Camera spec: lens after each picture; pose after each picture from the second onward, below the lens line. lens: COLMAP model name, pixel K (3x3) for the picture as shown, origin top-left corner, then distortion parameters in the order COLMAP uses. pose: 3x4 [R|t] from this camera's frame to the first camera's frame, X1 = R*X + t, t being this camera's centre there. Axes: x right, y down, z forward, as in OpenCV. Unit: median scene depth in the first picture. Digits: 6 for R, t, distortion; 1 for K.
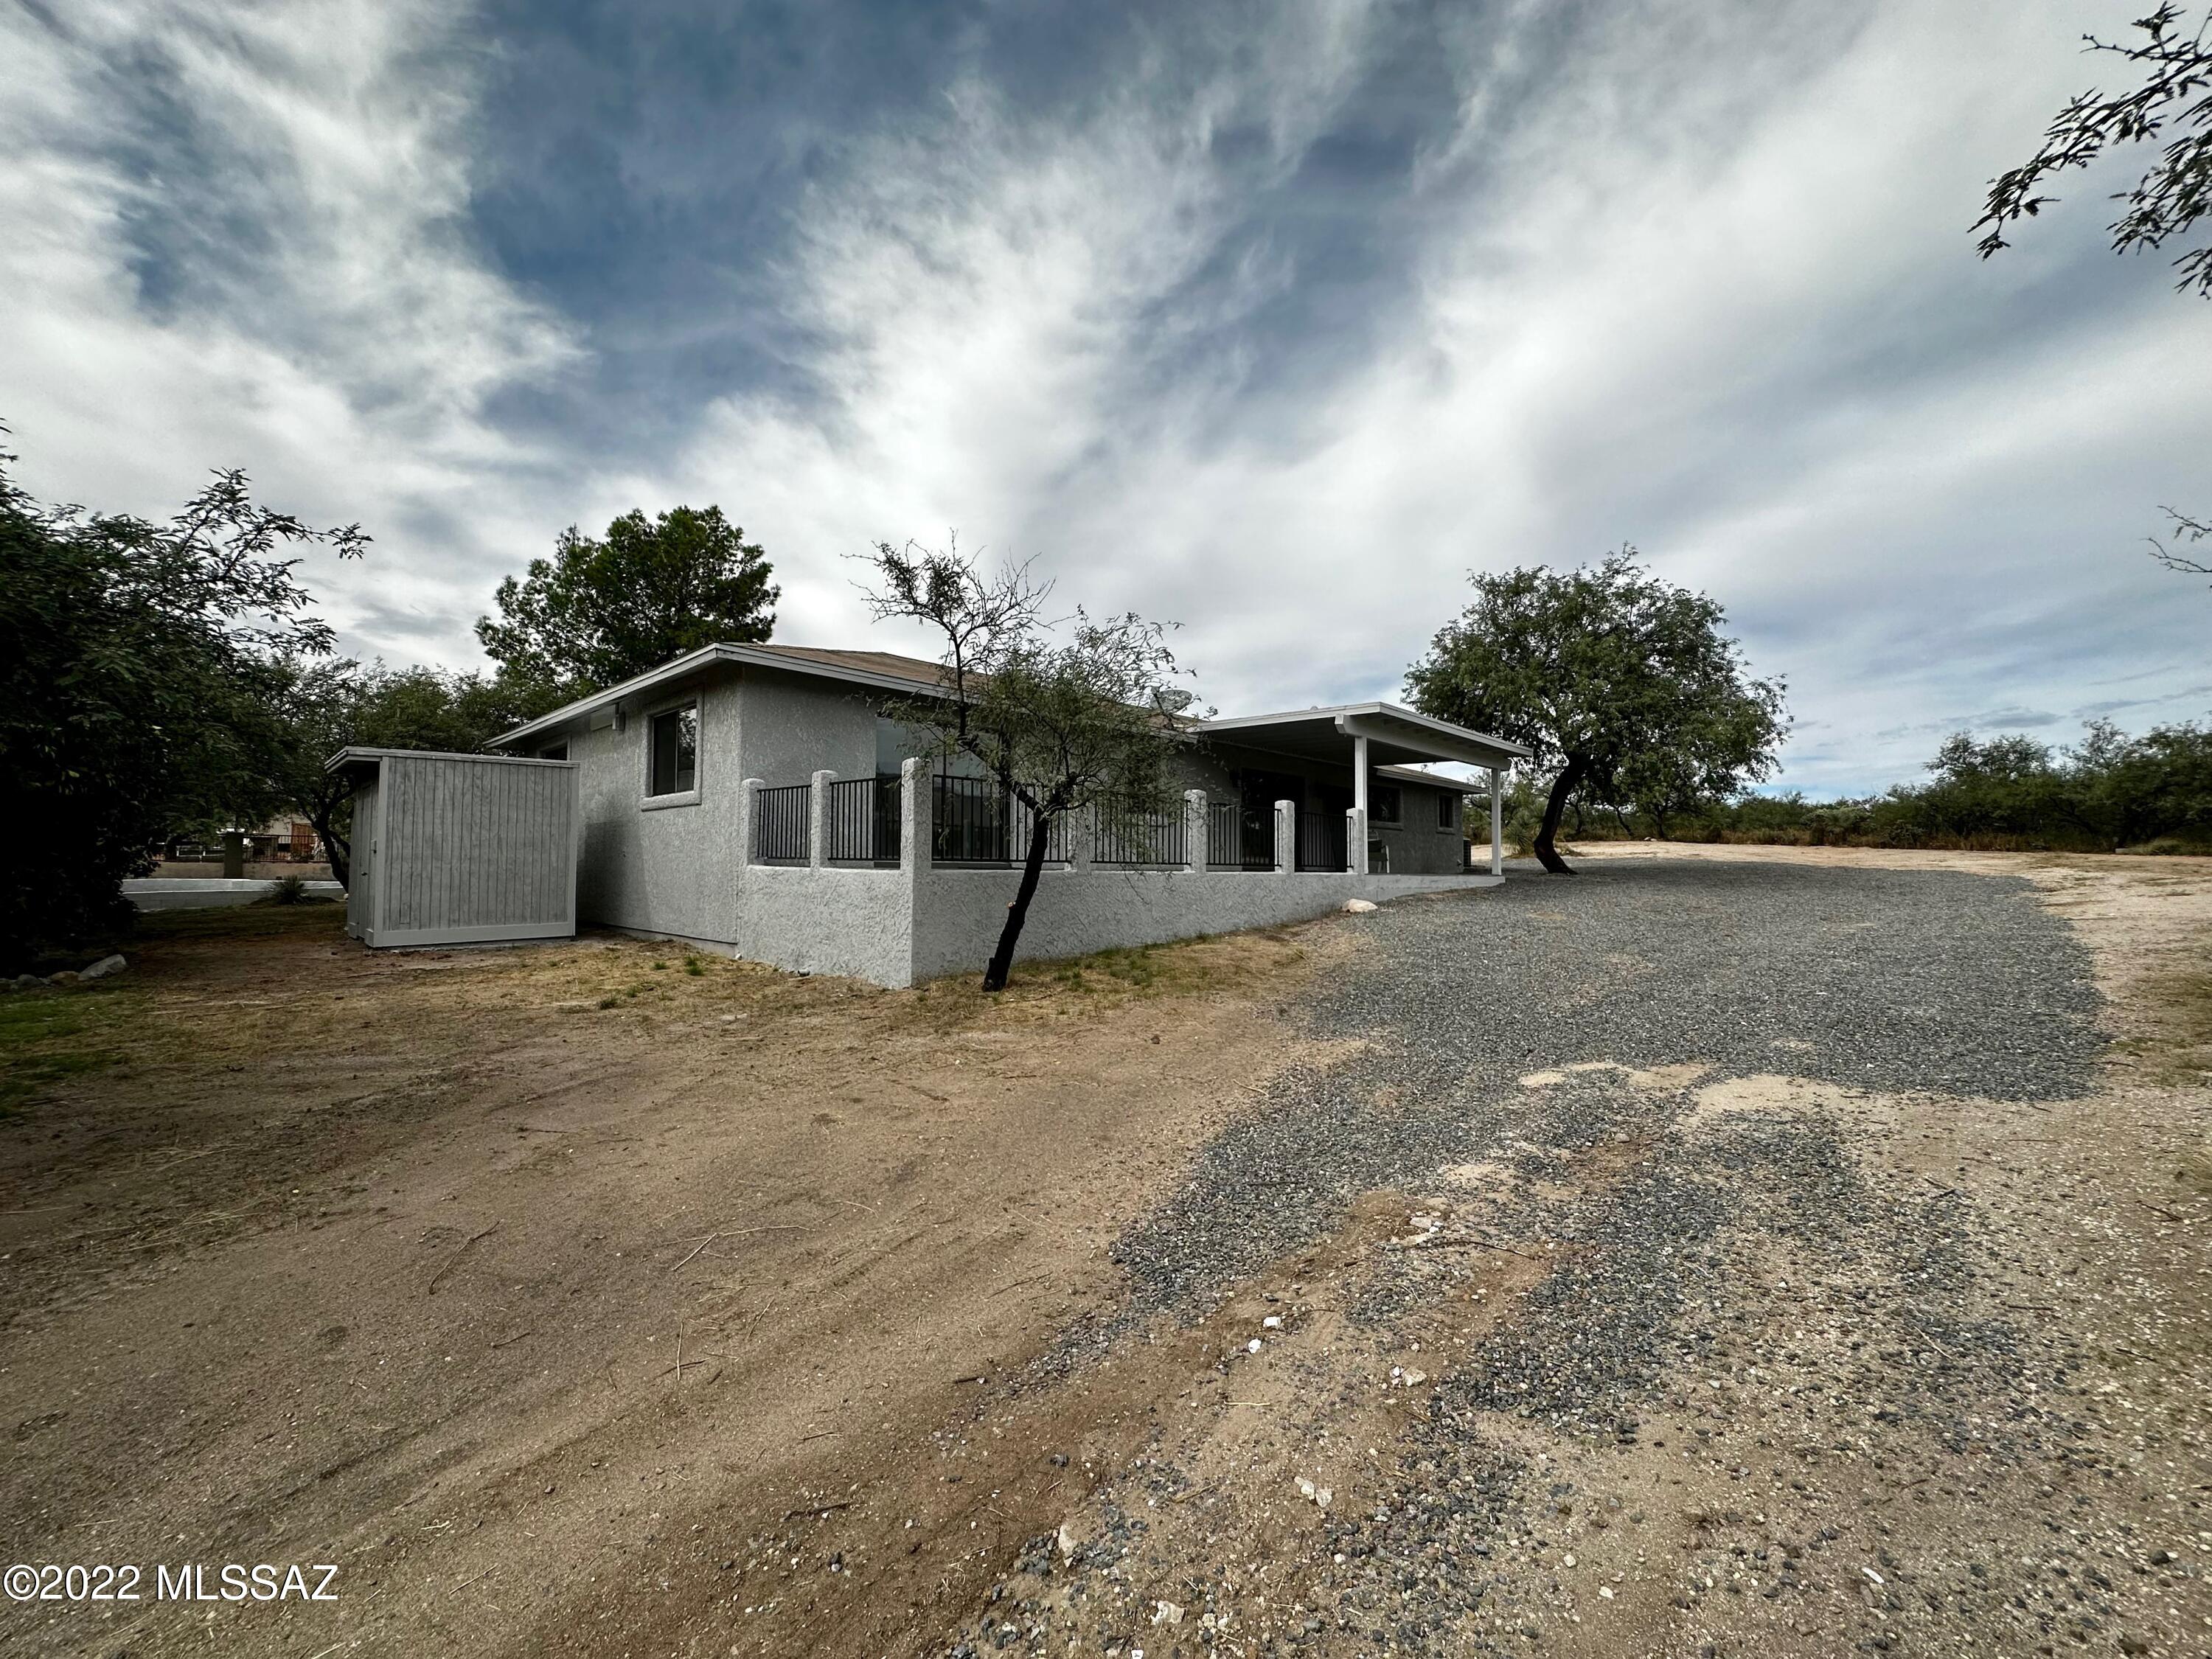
lens RADIAL K [[881.7, 0, 1083.7], [0, 881.7, 910.1], [0, 0, 1]] dist [-0.003064, 0.000919]
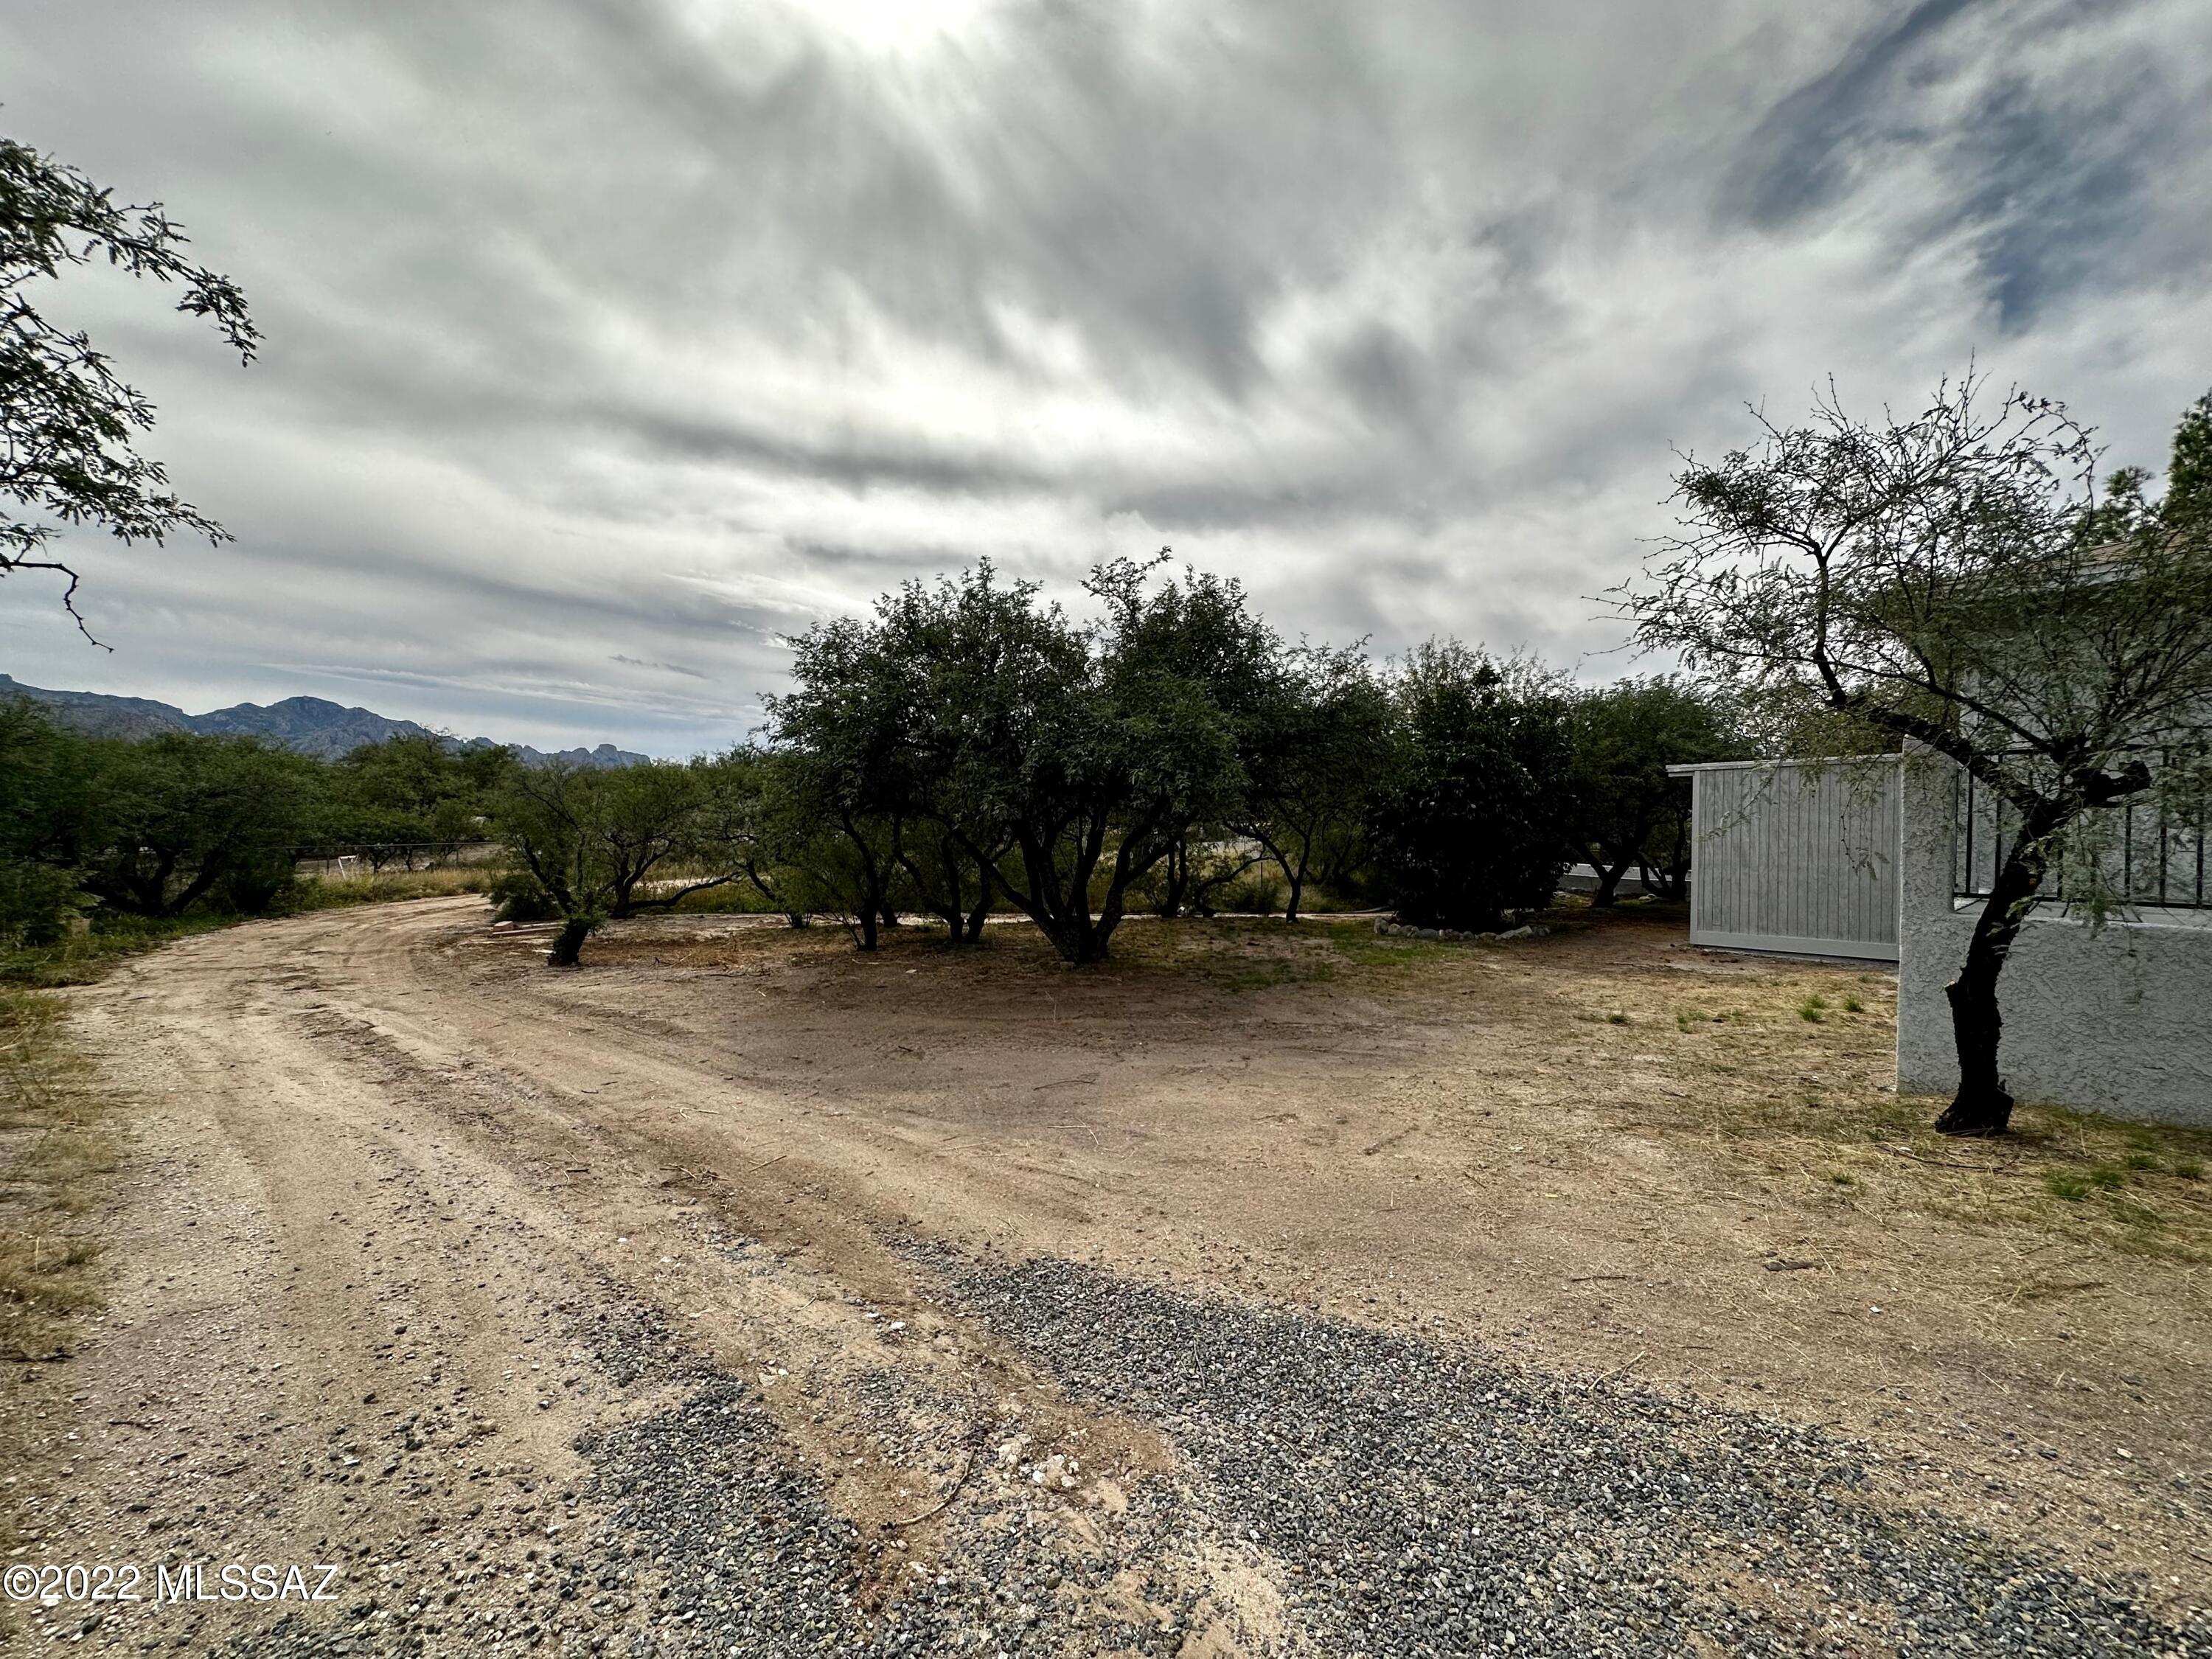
lens RADIAL K [[881.7, 0, 1113.1], [0, 881.7, 850.9], [0, 0, 1]] dist [-0.003064, 0.000919]
pose [[-0.058908, 0.012039, -0.998191, 0.836903], [-0.070373, 0.997389, 0.016182, -0.102121], [0.995780, 0.071199, -0.057907, 0.840773]]
